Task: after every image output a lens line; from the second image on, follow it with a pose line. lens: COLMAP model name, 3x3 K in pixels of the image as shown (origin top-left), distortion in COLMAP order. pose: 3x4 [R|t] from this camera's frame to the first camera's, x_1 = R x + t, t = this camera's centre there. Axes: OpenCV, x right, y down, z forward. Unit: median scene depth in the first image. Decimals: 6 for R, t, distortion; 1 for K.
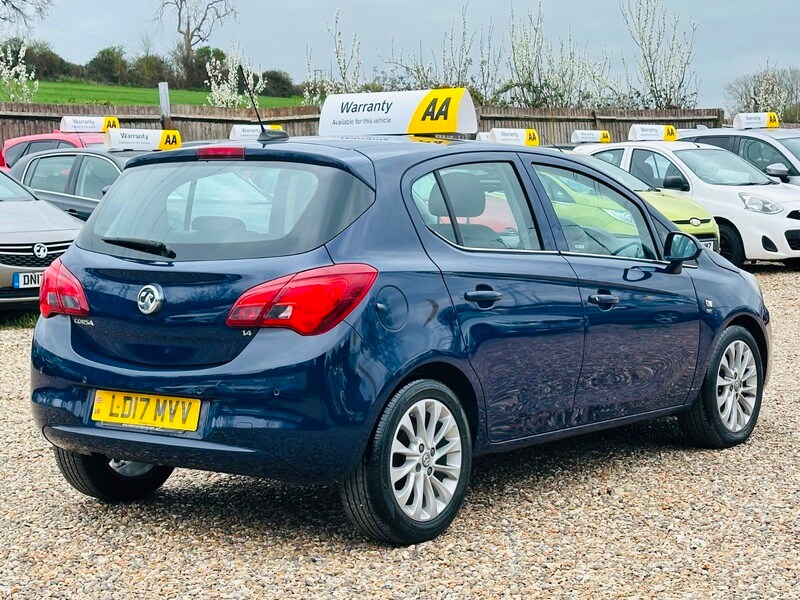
lens RADIAL K [[1677.7, 0, 400.0], [0, 1677.7, 300.0], [0, 0, 1]] dist [0.188058, -0.542874]
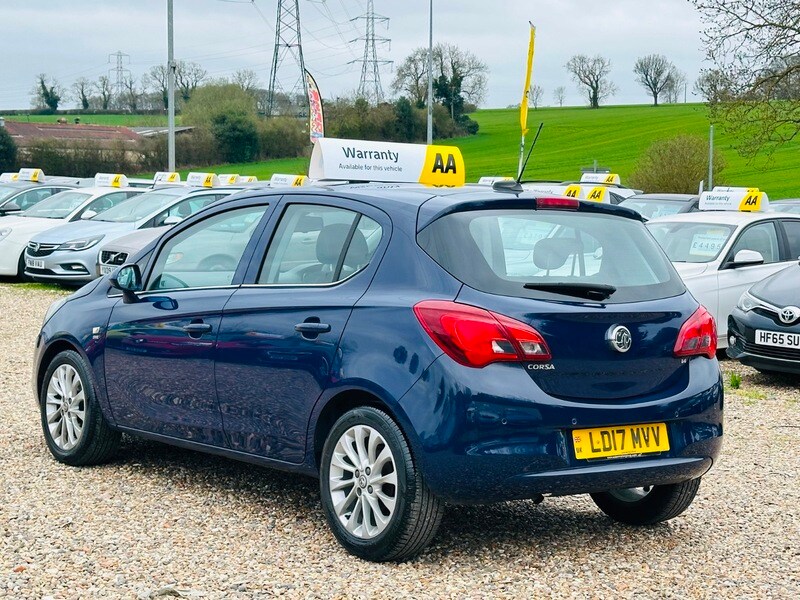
lens RADIAL K [[1565.3, 0, 400.0], [0, 1565.3, 300.0], [0, 0, 1]] dist [0.149005, 0.061923]
pose [[0.255912, -0.033101, 0.966133, -1.139159], [0.036540, 0.999031, 0.024549, -0.054374], [-0.966009, 0.029020, 0.256873, 0.854561]]
